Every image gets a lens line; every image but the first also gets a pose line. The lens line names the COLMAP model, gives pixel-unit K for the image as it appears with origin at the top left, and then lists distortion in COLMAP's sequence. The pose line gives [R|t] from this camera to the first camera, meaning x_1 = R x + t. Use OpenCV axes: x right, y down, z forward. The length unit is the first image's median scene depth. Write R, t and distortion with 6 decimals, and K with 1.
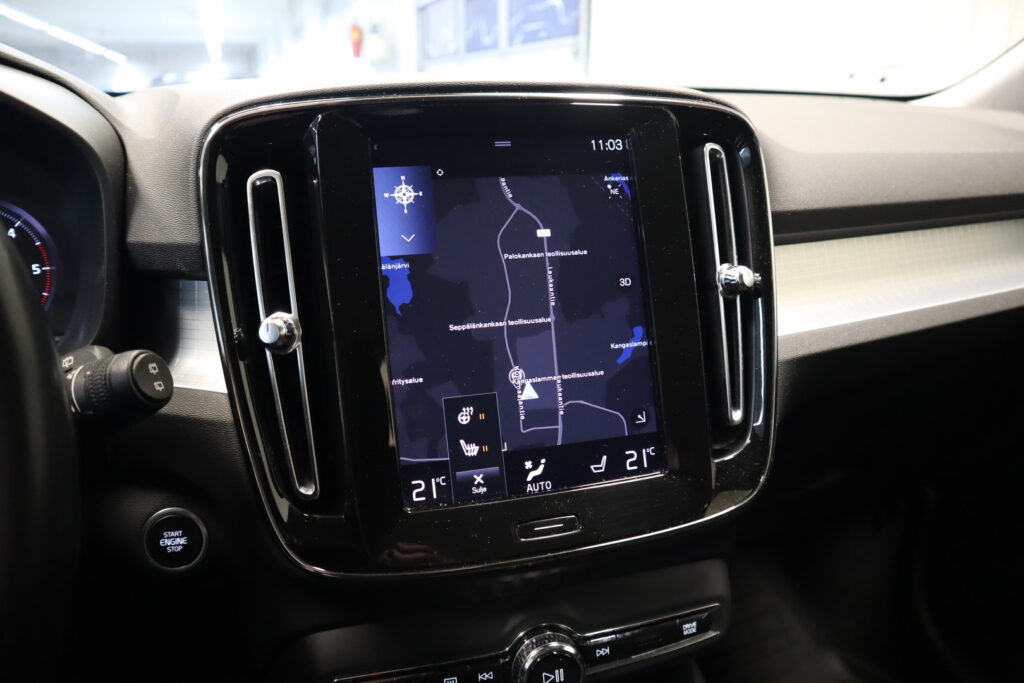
lens RADIAL K [[711.1, 0, 516.0], [0, 711.1, 340.1], [0, 0, 1]] dist [-0.107871, 0.067288]
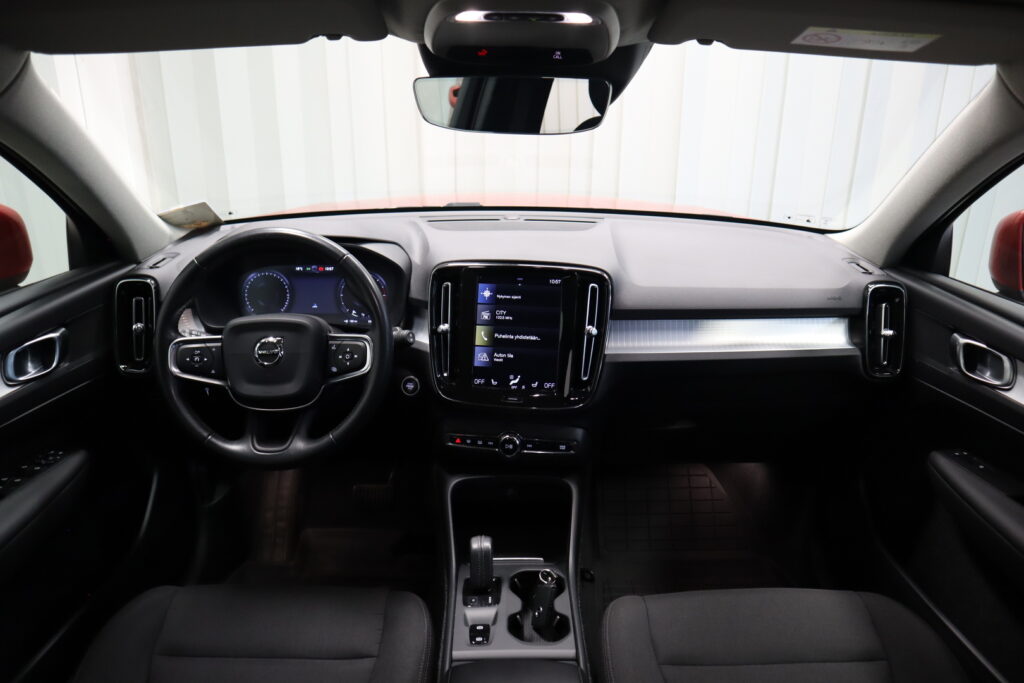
lens RADIAL K [[711.1, 0, 506.3], [0, 711.1, 342.1], [0, 0, 1]] dist [-0.107871, 0.067288]
pose [[0.925626, 0.146951, -0.348742, 1.070573], [-0.133530, 0.989081, 0.062361, -0.188727], [0.354098, -0.011156, 0.935142, -1.985903]]
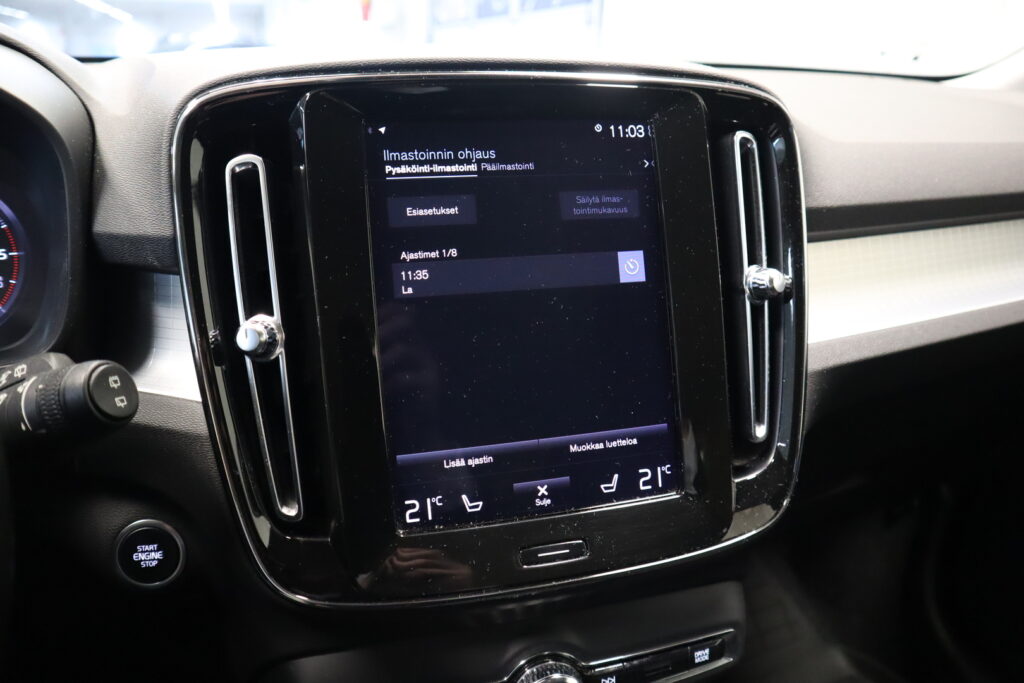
lens RADIAL K [[711.1, 0, 517.3], [0, 711.1, 337.7], [0, 0, 1]] dist [-0.107871, 0.067288]
pose [[0.999772, 0.020786, -0.004845, -0.002050], [-0.020579, 0.999008, 0.039480, -0.046779], [0.005661, -0.039372, 0.999209, 0.090835]]
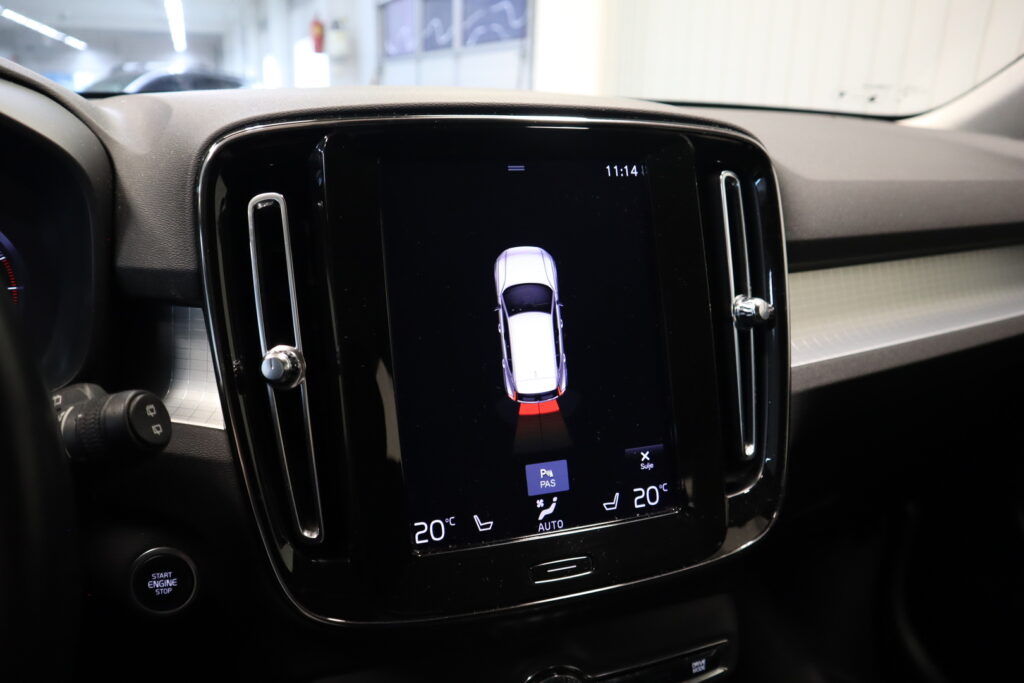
lens RADIAL K [[711.1, 0, 516.1], [0, 711.1, 338.2], [0, 0, 1]] dist [-0.107871, 0.067288]
pose [[0.998813, 0.011364, 0.047357, -0.061594], [-0.011311, 0.999935, -0.001390, -0.045537], [-0.047370, 0.000852, 0.998877, 0.040018]]
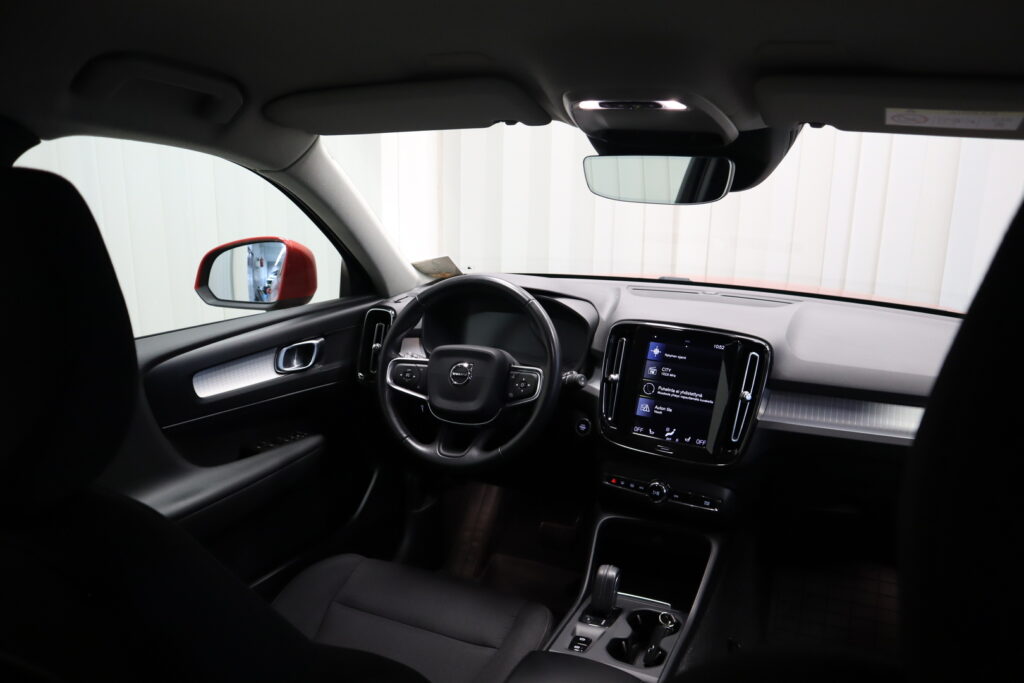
lens RADIAL K [[711.1, 0, 513.7], [0, 711.1, 343.2], [0, 0, 1]] dist [-0.107871, 0.067288]
pose [[0.700153, 0.190908, -0.687997, 1.754793], [-0.249217, 0.968330, 0.015075, -0.109617], [0.669086, 0.160906, 0.725557, -2.054504]]
